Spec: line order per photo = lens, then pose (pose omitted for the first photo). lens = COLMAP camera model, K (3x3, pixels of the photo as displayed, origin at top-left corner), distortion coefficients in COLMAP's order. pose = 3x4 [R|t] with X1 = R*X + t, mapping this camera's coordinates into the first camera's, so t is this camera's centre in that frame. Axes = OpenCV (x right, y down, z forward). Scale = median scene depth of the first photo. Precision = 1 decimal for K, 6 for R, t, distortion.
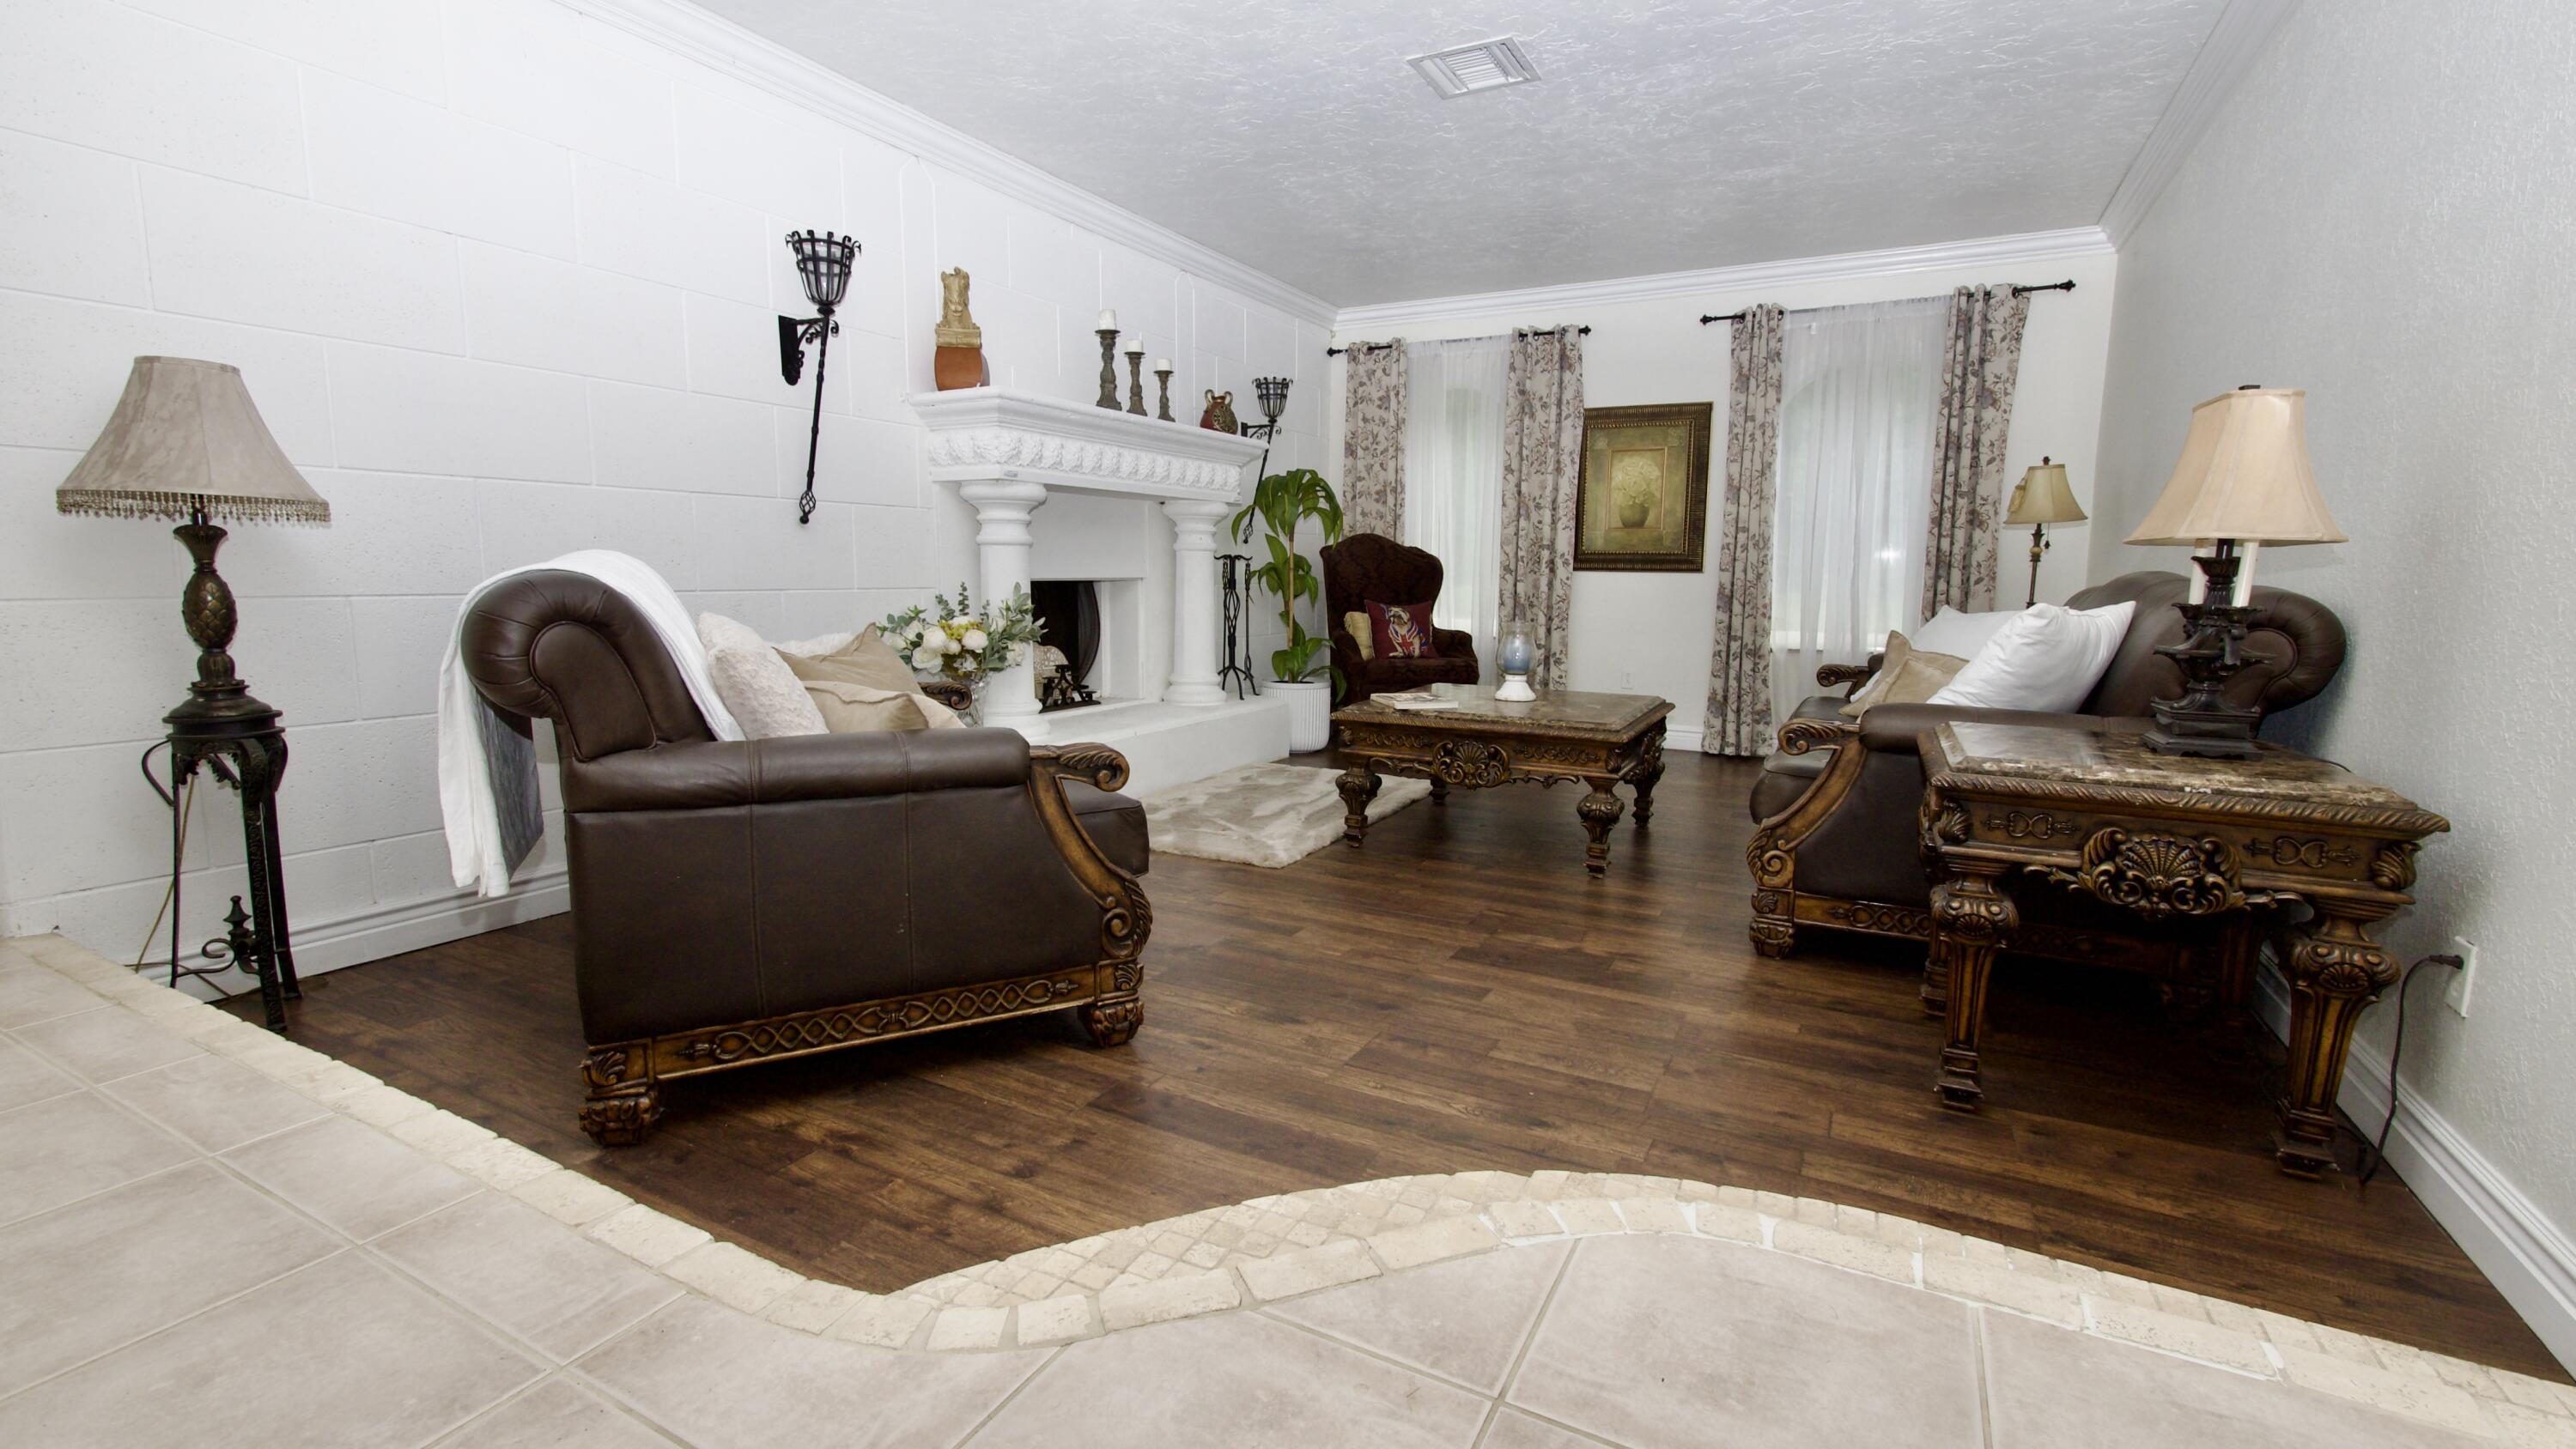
lens RADIAL K [[1112.5, 0, 1289.2], [0, 1112.5, 709.7], [0, 0, 1]] dist [-0.002629, -0.000197]
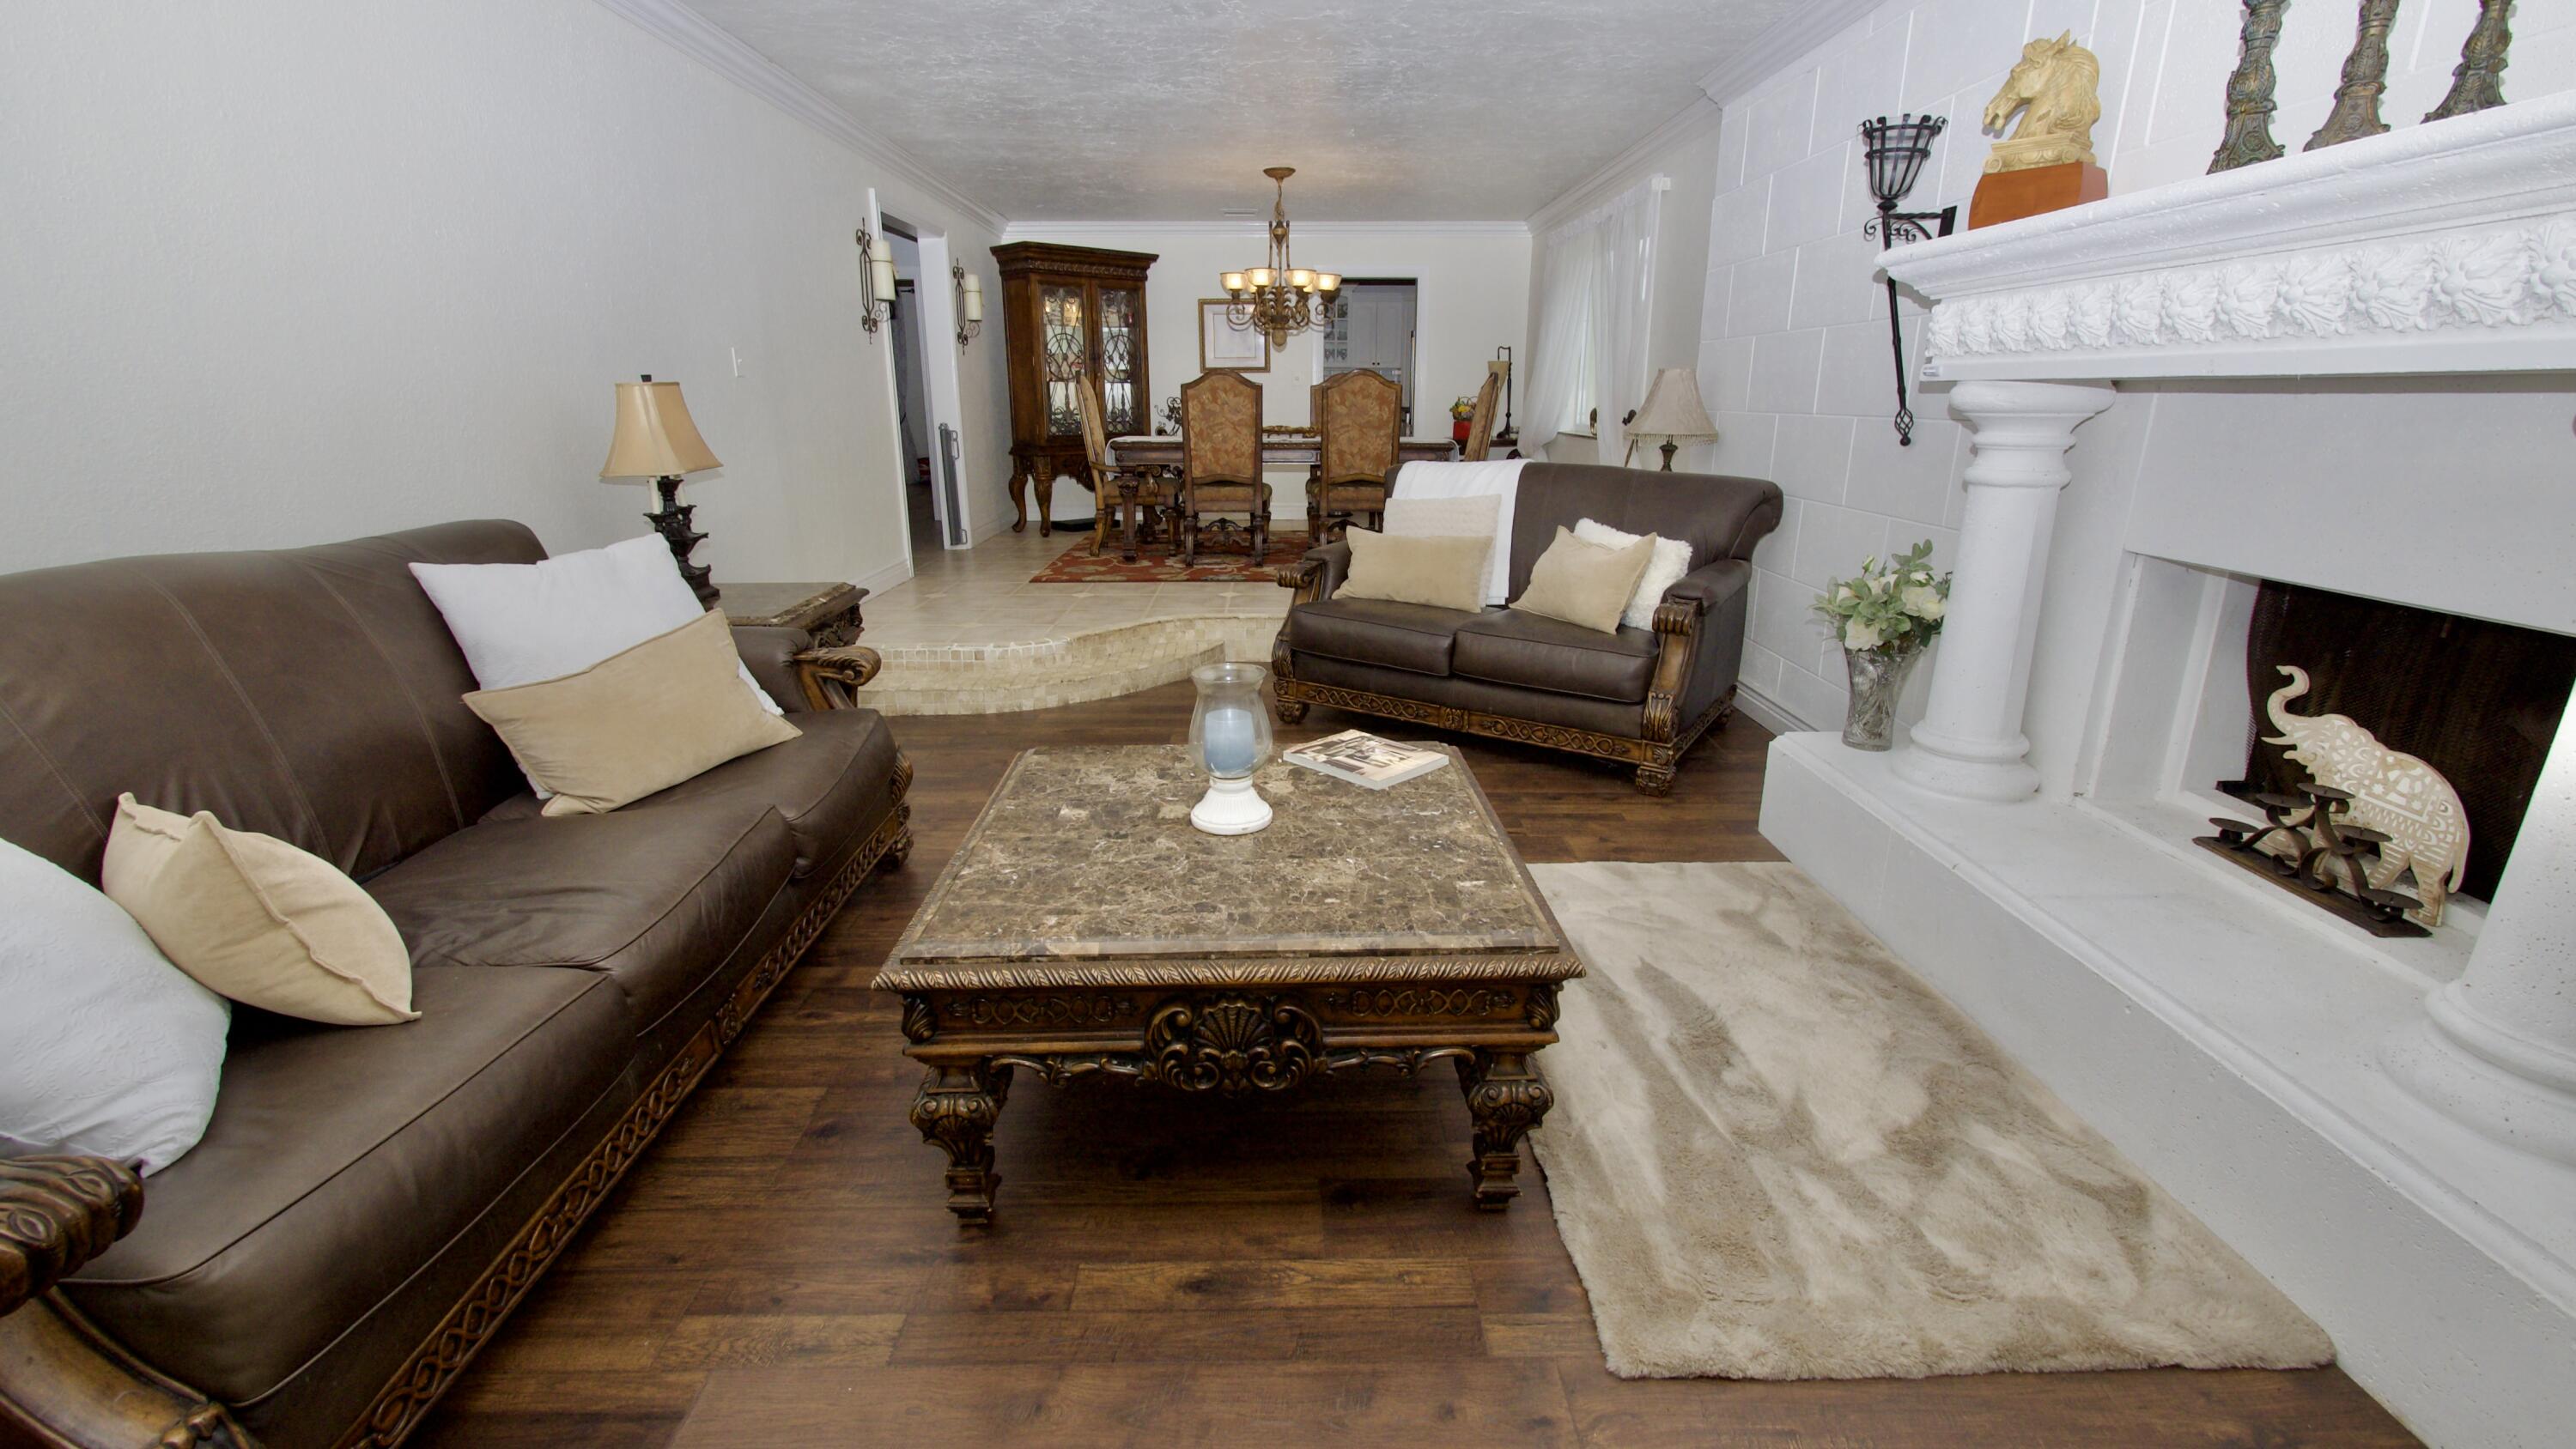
lens RADIAL K [[1112.5, 0, 1289.2], [0, 1112.5, 709.7], [0, 0, 1]] dist [-0.002629, -0.000197]
pose [[-0.871359, 0.124609, -0.474558, 0.360456], [-0.071314, 0.924776, 0.373770, -0.214565], [0.485435, 0.359531, -0.796925, 1.229258]]
